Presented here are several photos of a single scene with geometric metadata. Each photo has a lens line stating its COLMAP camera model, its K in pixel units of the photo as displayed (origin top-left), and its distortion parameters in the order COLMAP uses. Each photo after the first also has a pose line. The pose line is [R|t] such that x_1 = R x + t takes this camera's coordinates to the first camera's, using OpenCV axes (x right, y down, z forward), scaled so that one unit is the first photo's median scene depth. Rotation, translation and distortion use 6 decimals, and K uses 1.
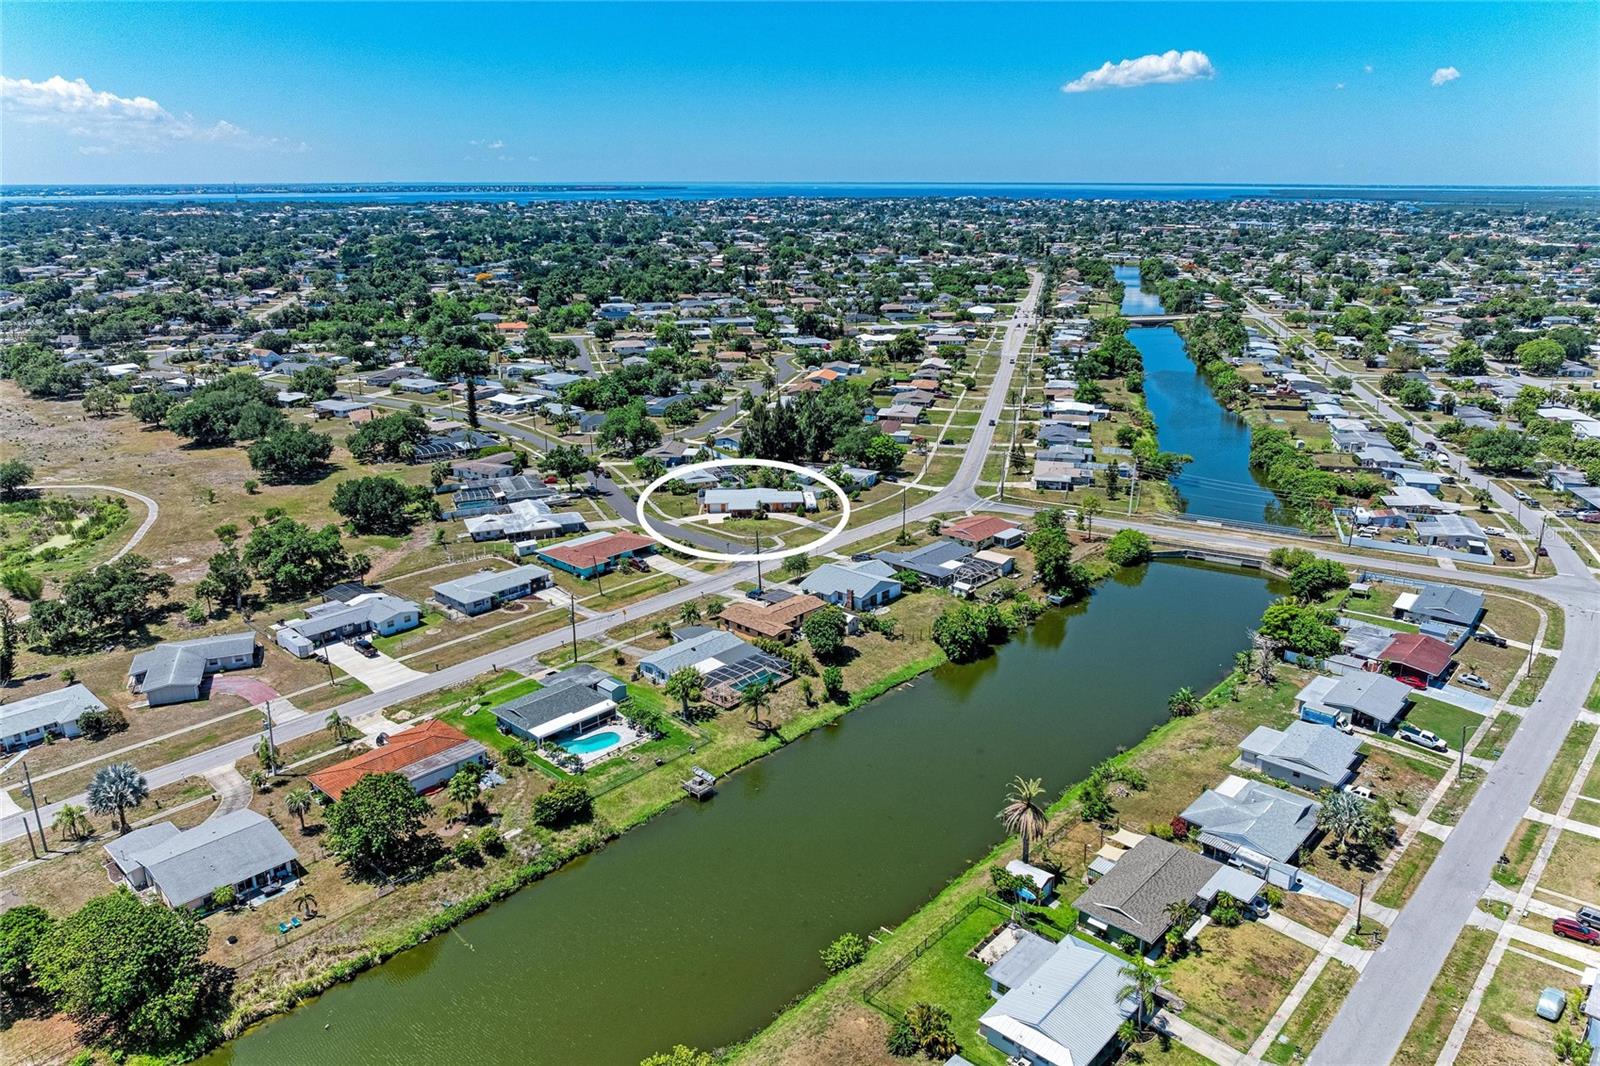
lens RADIAL K [[1125.5, 0, 794.3], [0, 1125.5, 532.9], [0, 0, 1]] dist [-0.016177, -0.005151]
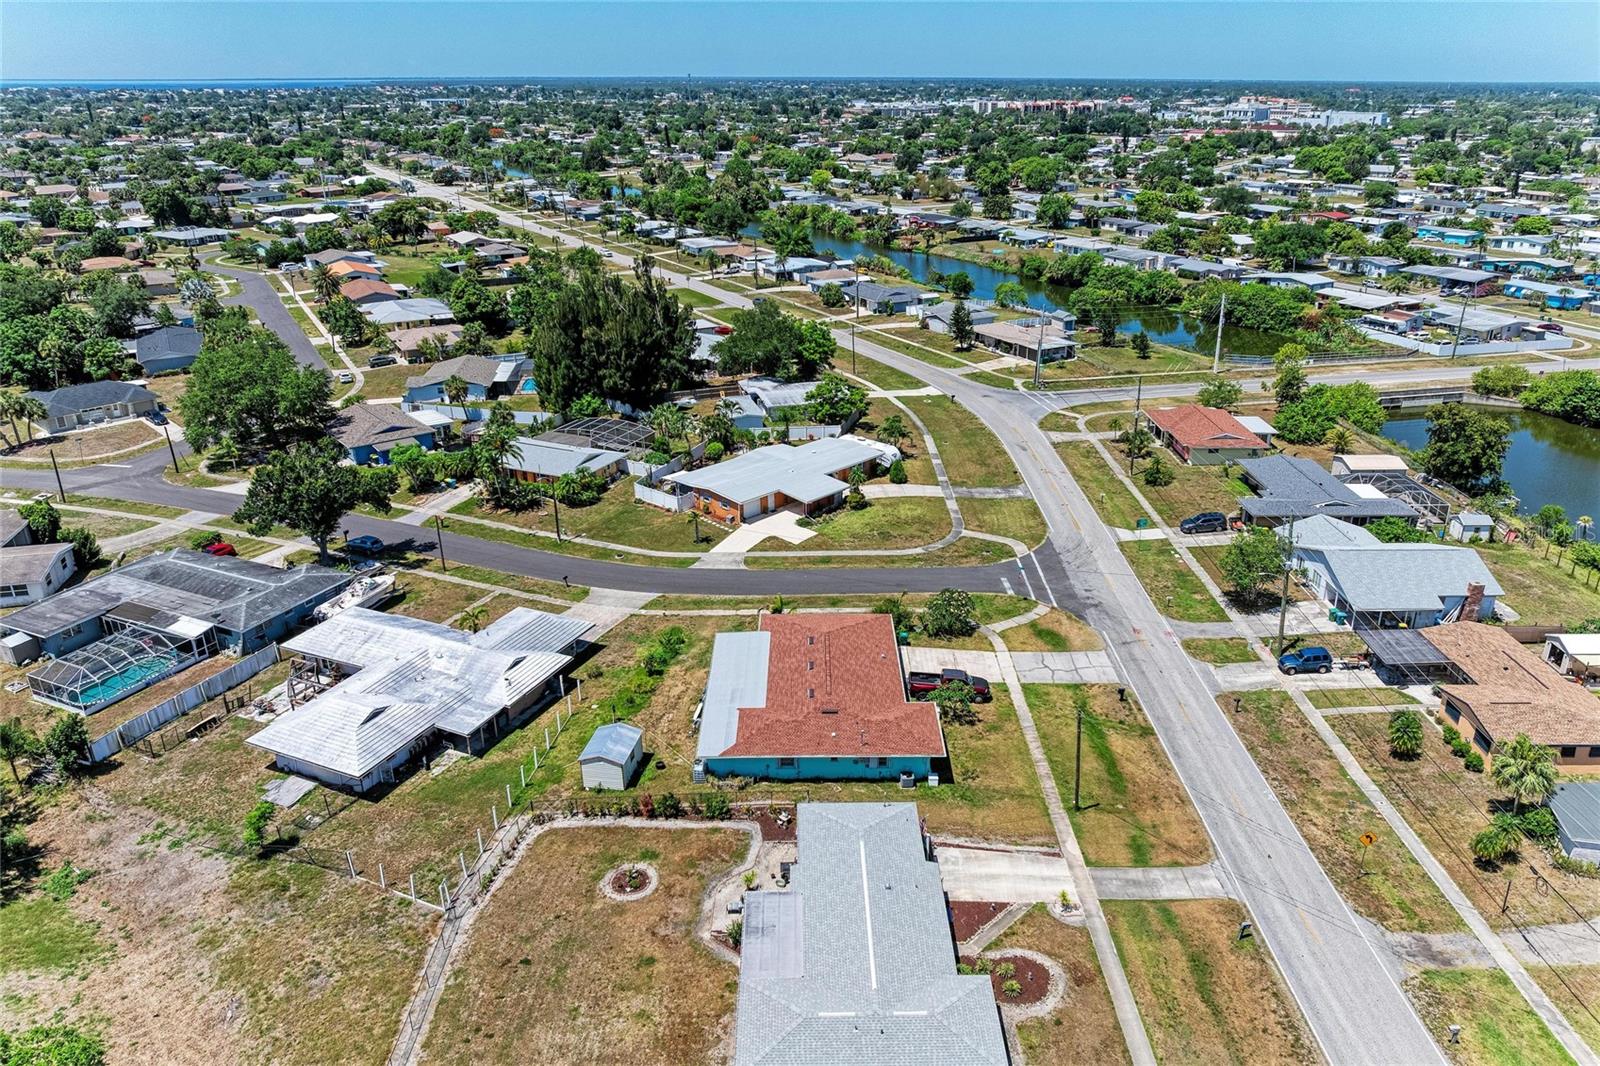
lens RADIAL K [[1130.3, 0, 814.5], [0, 1130.3, 538.0], [0, 0, 1]] dist [-0.014788, -0.003670]
pose [[0.726528, -0.260629, 0.635790, -0.325284], [0.206383, 0.965322, 0.159876, -0.073777], [-0.655410, 0.015062, 0.755123, 0.601057]]
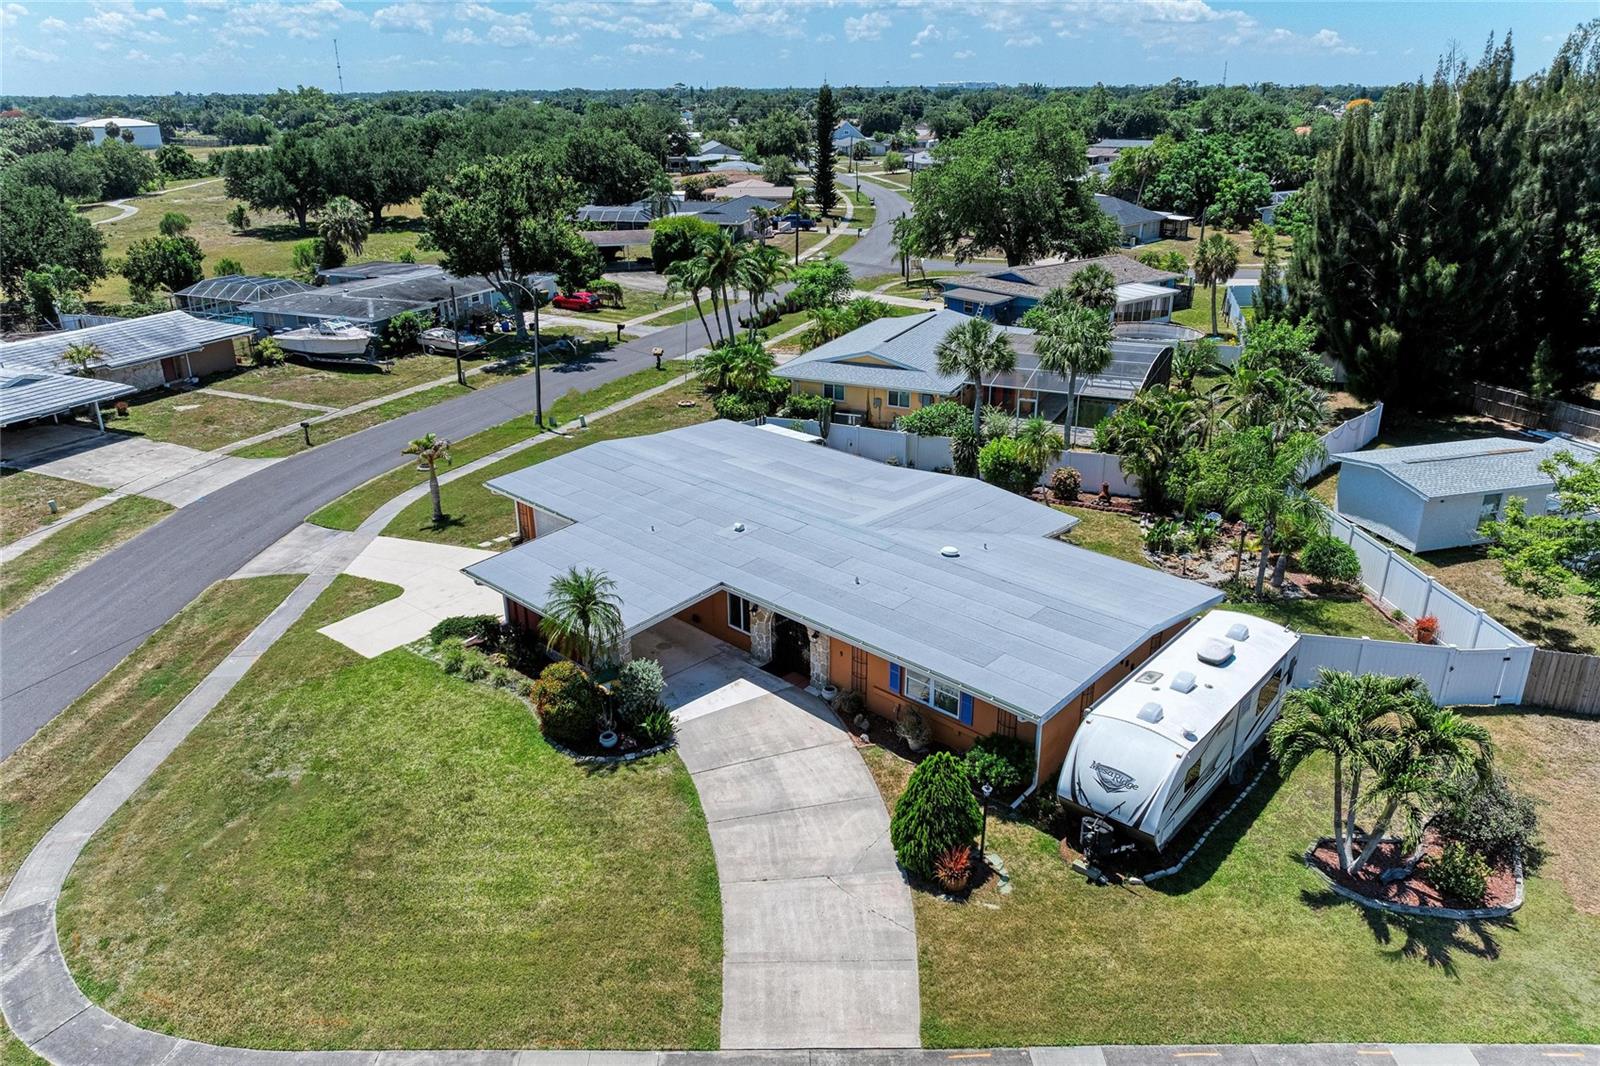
lens RADIAL K [[1119.5, 0, 802.8], [0, 1119.5, 534.7], [0, 0, 1]] dist [-0.011148, 0.000772]
pose [[0.679779, 0.269047, -0.682286, 0.051388], [-0.217553, 0.962385, 0.162745, -0.050321], [0.700408, 0.037802, 0.712741, 0.863417]]
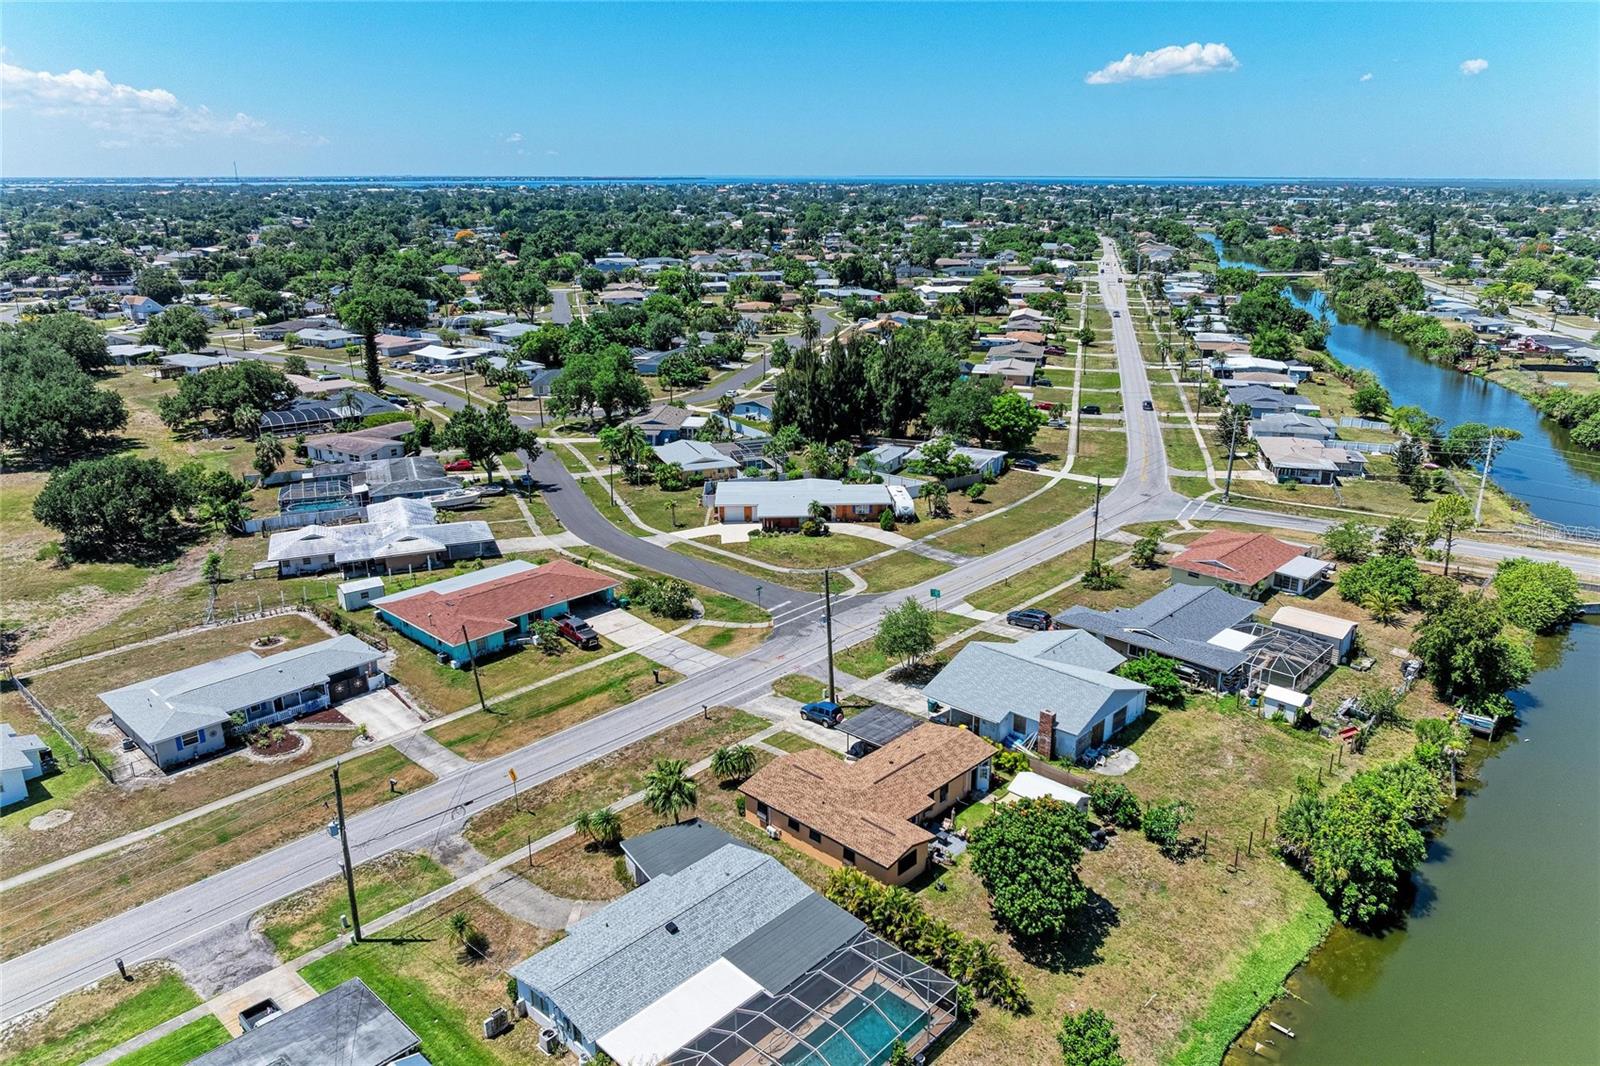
lens RADIAL K [[1119.5, 0, 802.8], [0, 1119.5, 534.7], [0, 0, 1]] dist [-0.011148, 0.000772]
pose [[0.999964, 0.003507, -0.007787, -0.029624], [-0.003458, 0.999974, 0.006341, -0.014504], [0.007809, -0.006313, 0.999950, 0.416869]]
